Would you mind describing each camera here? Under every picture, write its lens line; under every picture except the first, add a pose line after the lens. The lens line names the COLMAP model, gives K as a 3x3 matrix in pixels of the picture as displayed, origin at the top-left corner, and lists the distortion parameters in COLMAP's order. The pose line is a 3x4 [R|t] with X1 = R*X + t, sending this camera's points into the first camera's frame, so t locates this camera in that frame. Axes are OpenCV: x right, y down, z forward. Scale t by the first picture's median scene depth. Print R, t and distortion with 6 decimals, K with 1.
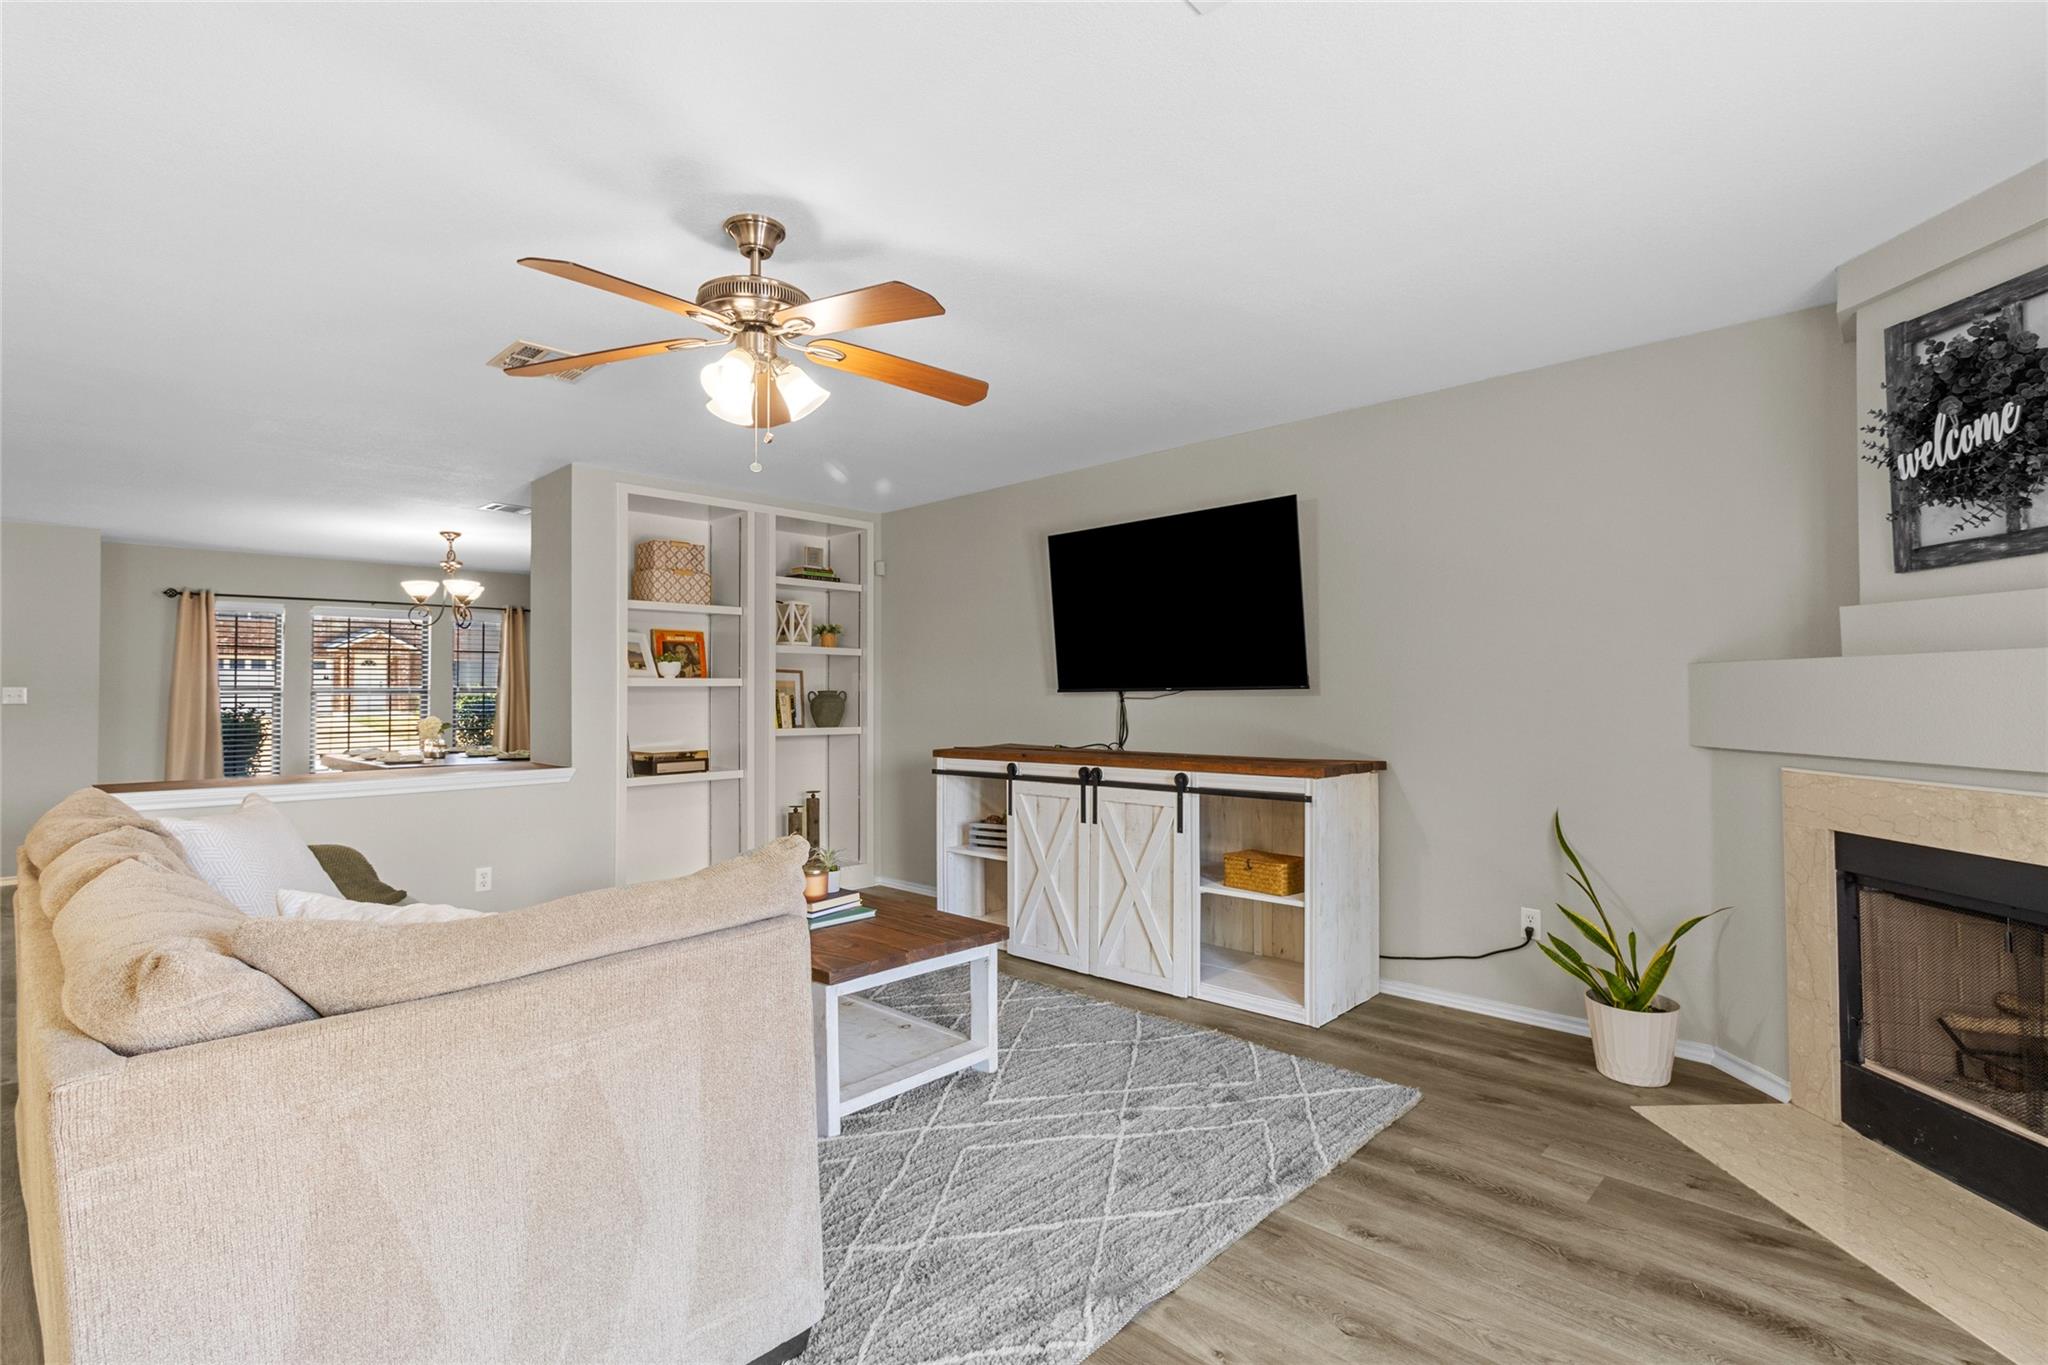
lens RADIAL K [[952.4, 0, 1025.9], [0, 952.4, 679.7], [0, 0, 1]] dist [0.003129, 0.001103]
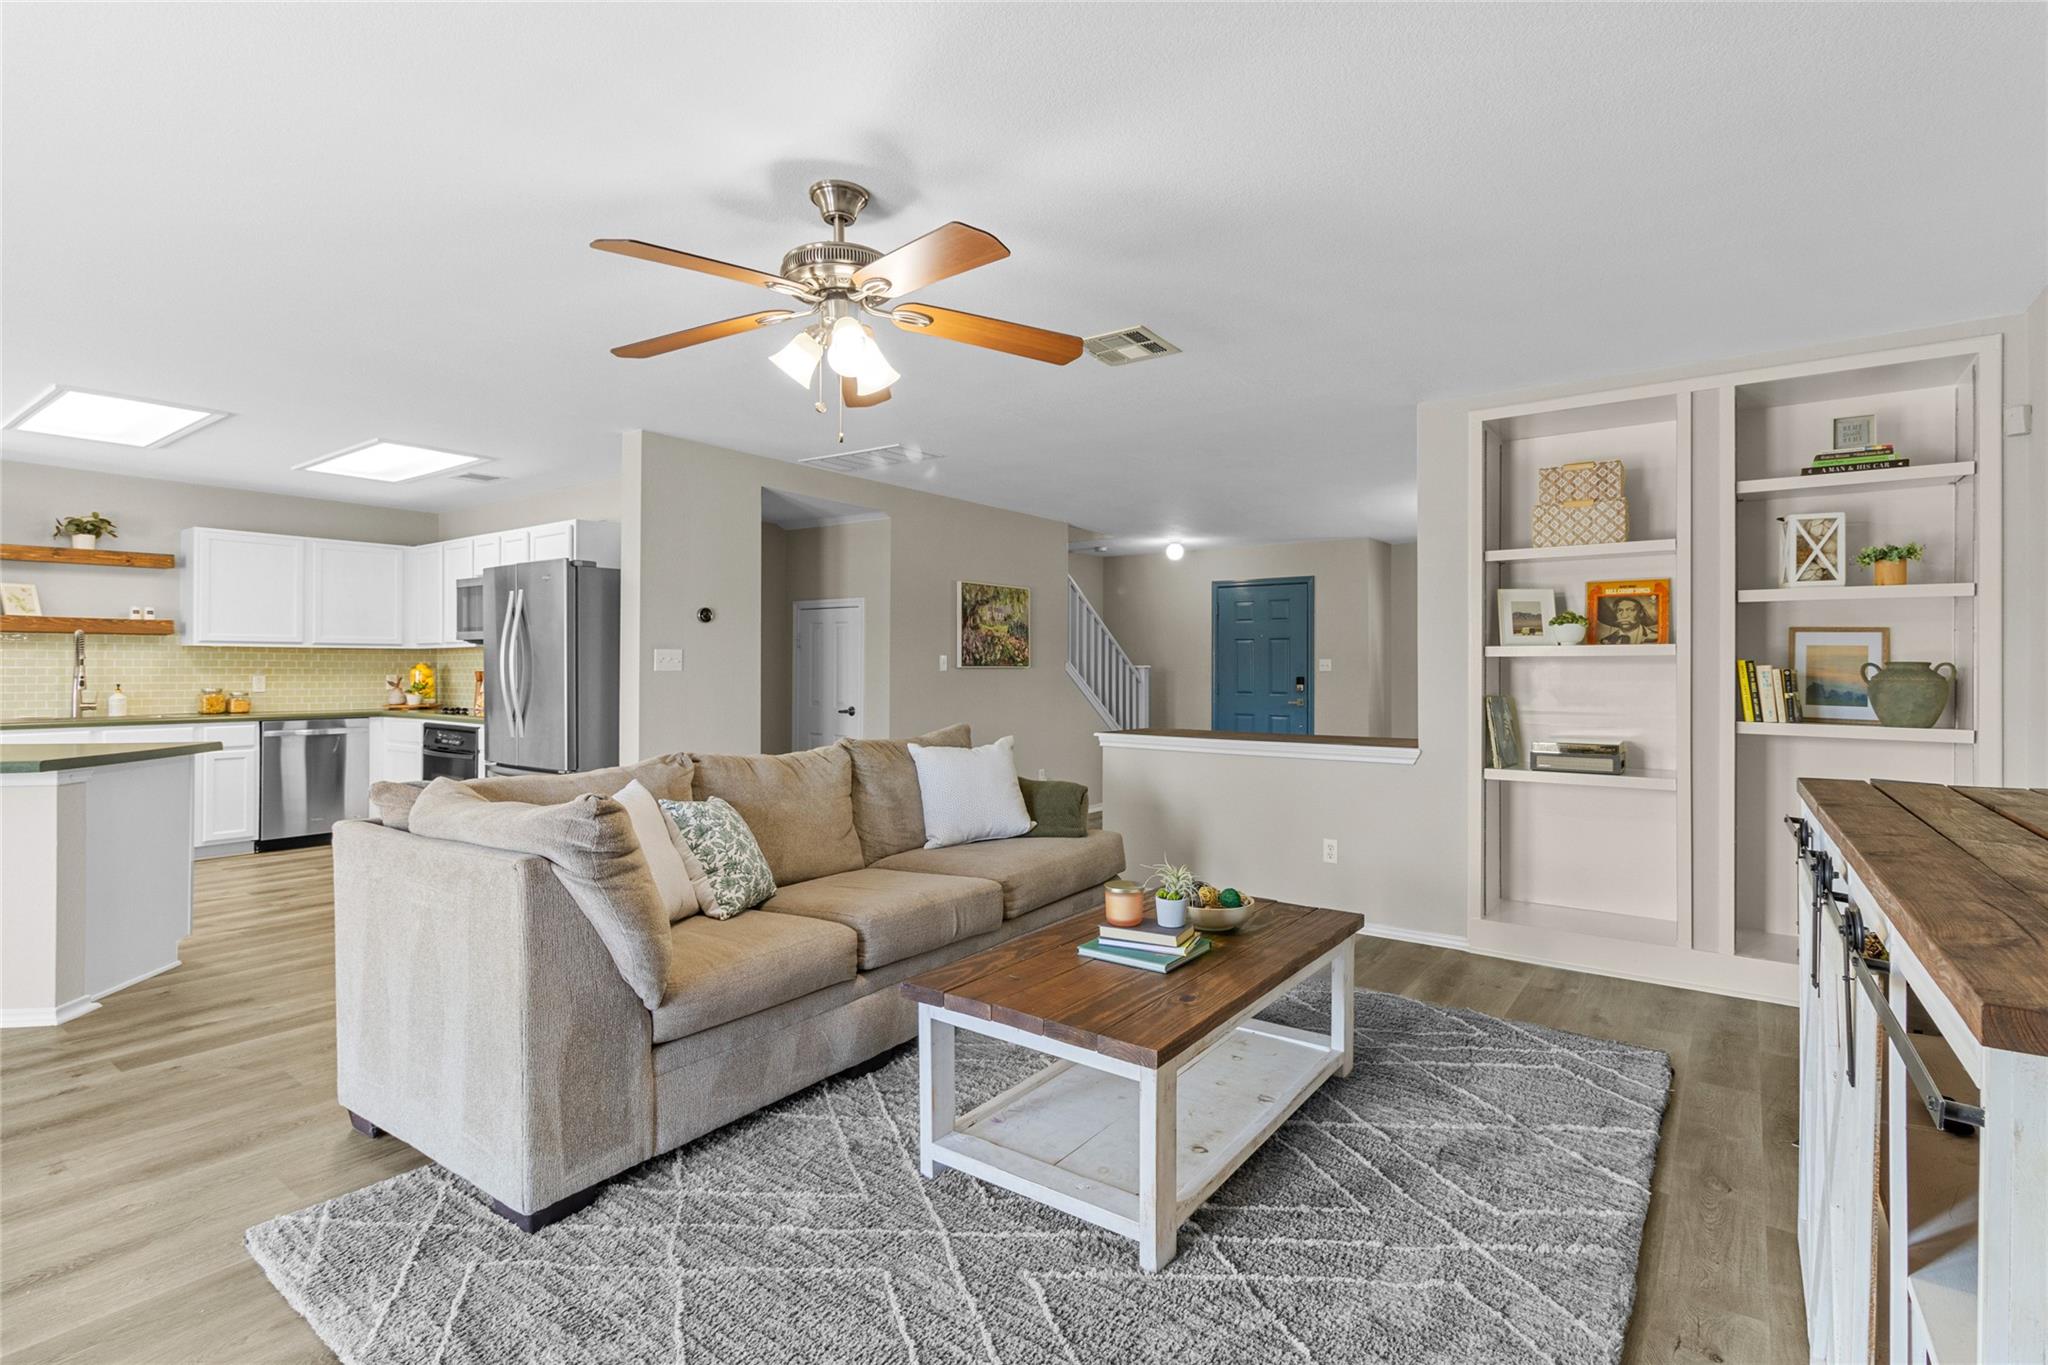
lens RADIAL K [[952.4, 0, 1017.8], [0, 952.4, 671.3], [0, 0, 1]] dist [0.003129, 0.001103]
pose [[0.133956, 0.009987, -0.990937, 0.304609], [0.013734, 0.999834, 0.011933, 0.003374], [0.990892, -0.015208, 0.133796, 0.440474]]
